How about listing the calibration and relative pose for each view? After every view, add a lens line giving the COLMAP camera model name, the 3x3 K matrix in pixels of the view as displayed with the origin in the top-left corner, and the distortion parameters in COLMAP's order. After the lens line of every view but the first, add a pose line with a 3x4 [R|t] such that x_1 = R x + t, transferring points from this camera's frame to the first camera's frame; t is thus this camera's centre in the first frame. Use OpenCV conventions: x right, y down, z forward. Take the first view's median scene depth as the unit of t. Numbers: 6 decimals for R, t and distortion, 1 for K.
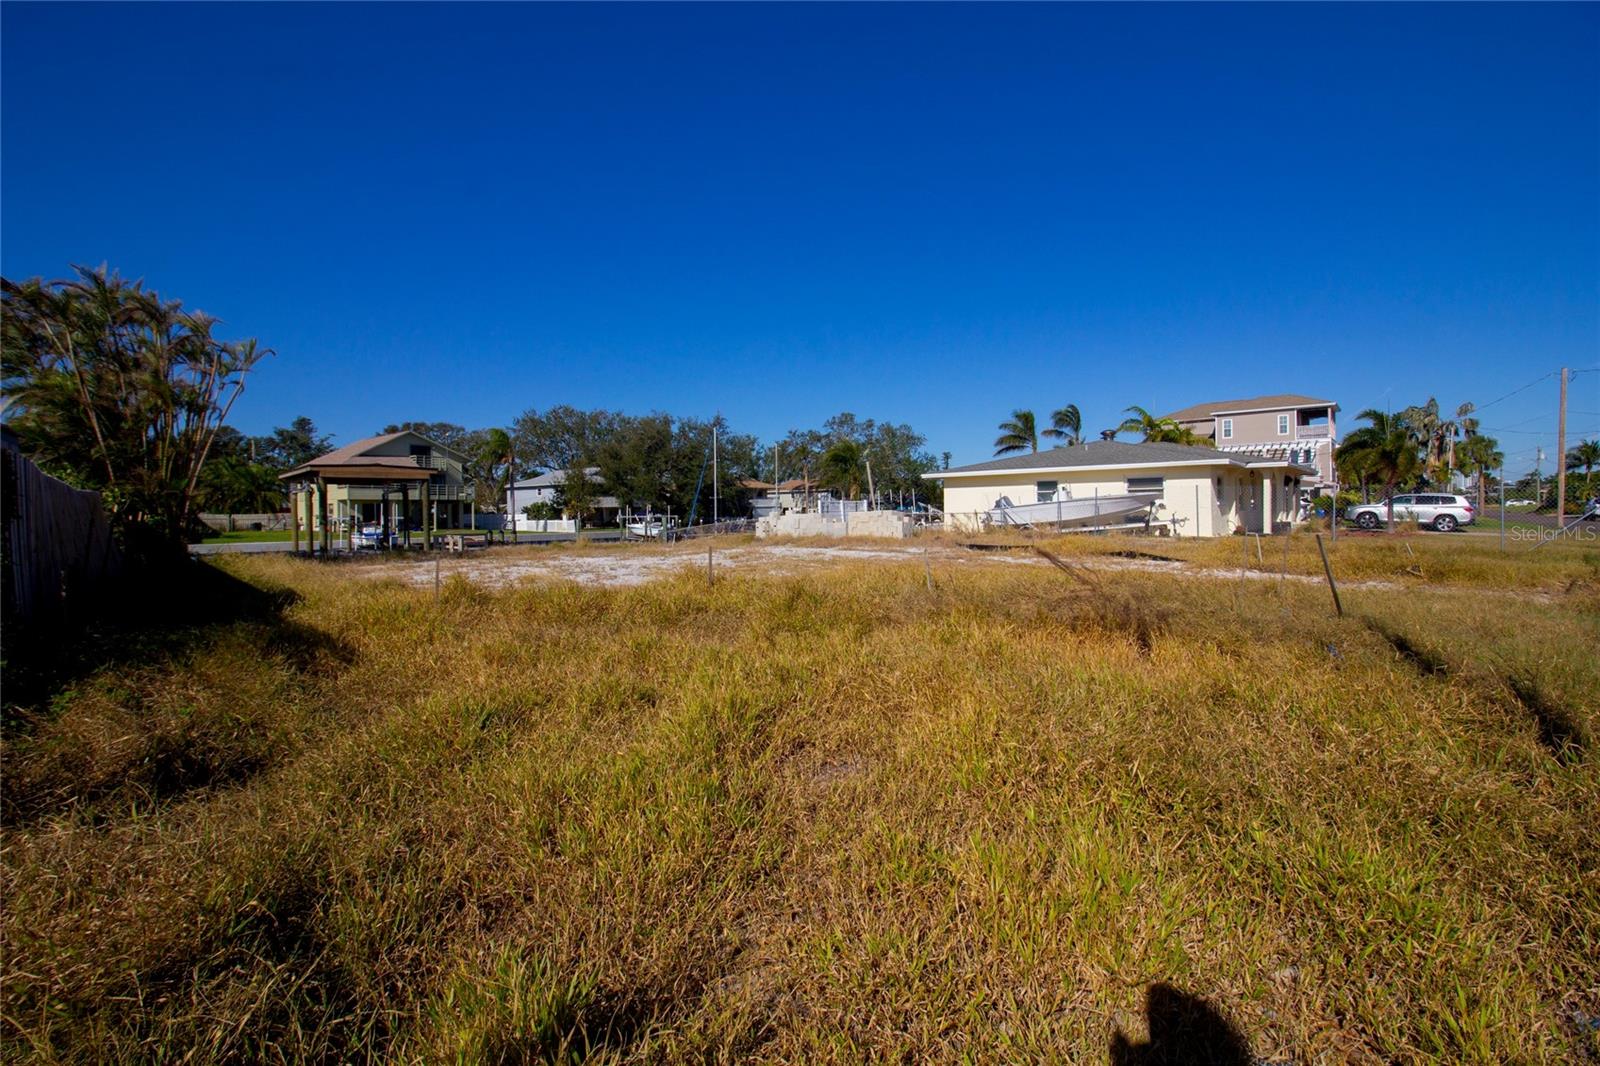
lens RADIAL K [[735.6, 0, 798.1], [0, 735.6, 517.9], [0, 0, 1]] dist [0.000283, -0.013595]
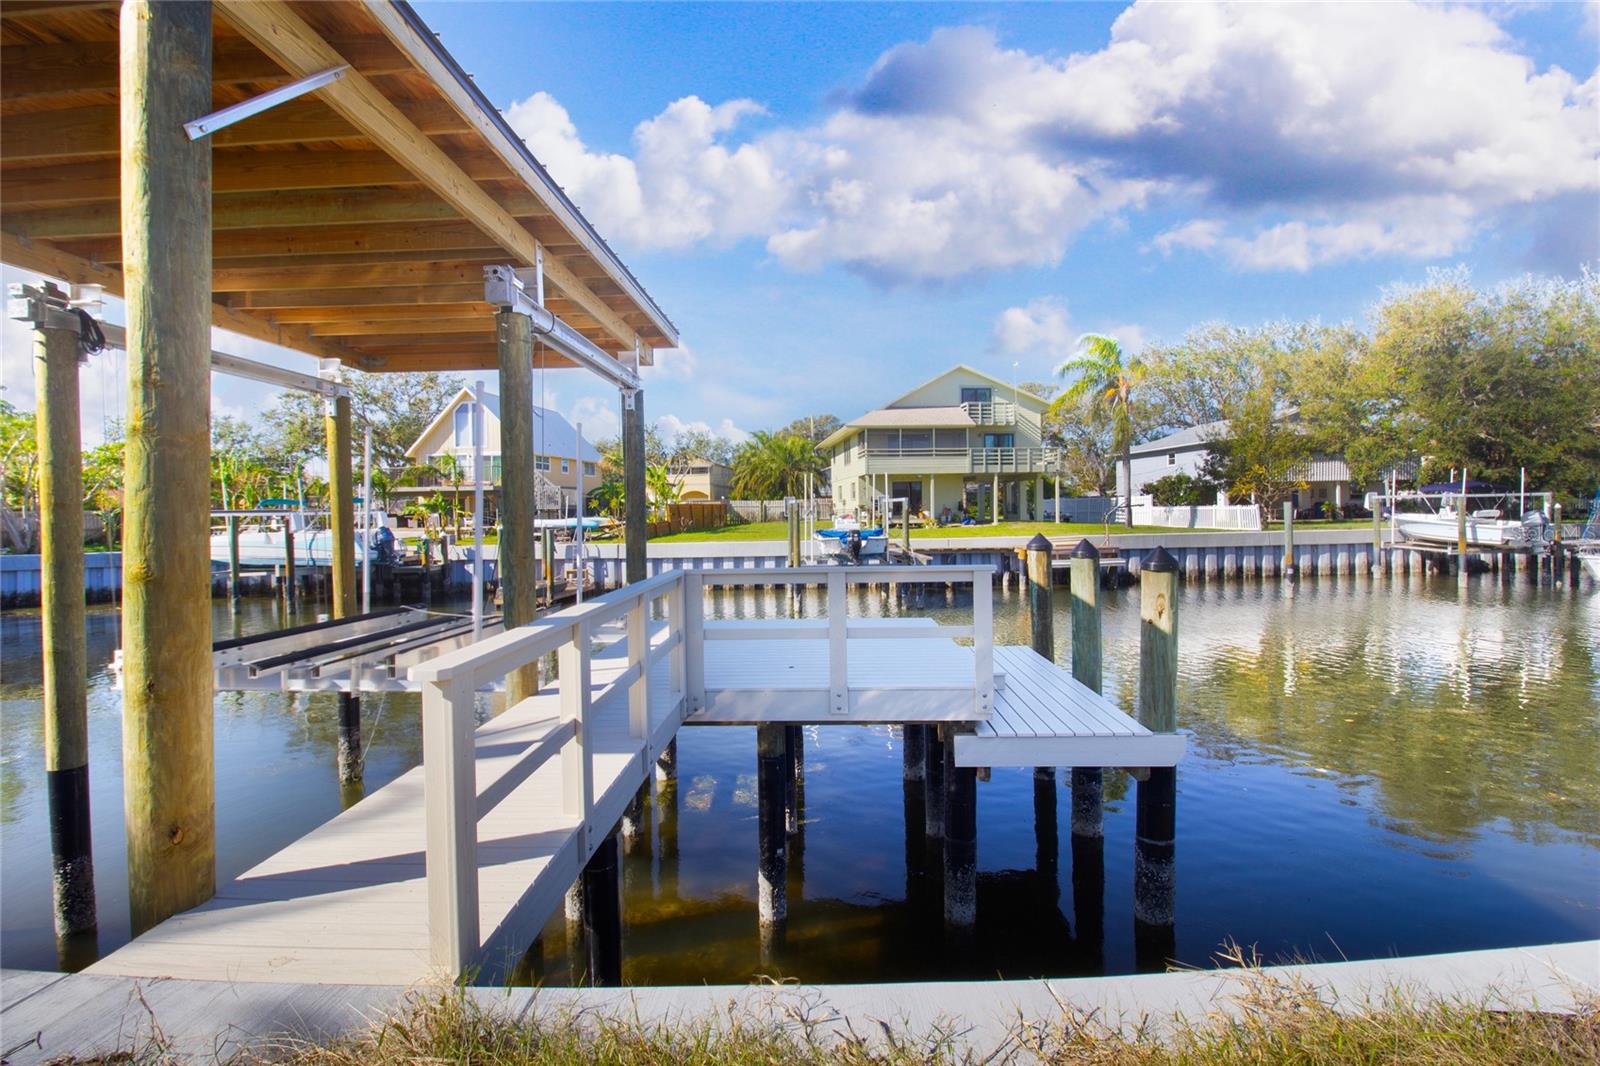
lens RADIAL K [[735.6, 0, 798.1], [0, 735.6, 517.9], [0, 0, 1]] dist [0.000283, -0.013595]
pose [[0.707730, 0.005469, -0.706462, -0.175563], [0.003138, 0.999936, 0.010885, 0.005023], [0.706476, -0.009920, 0.707667, 0.442492]]
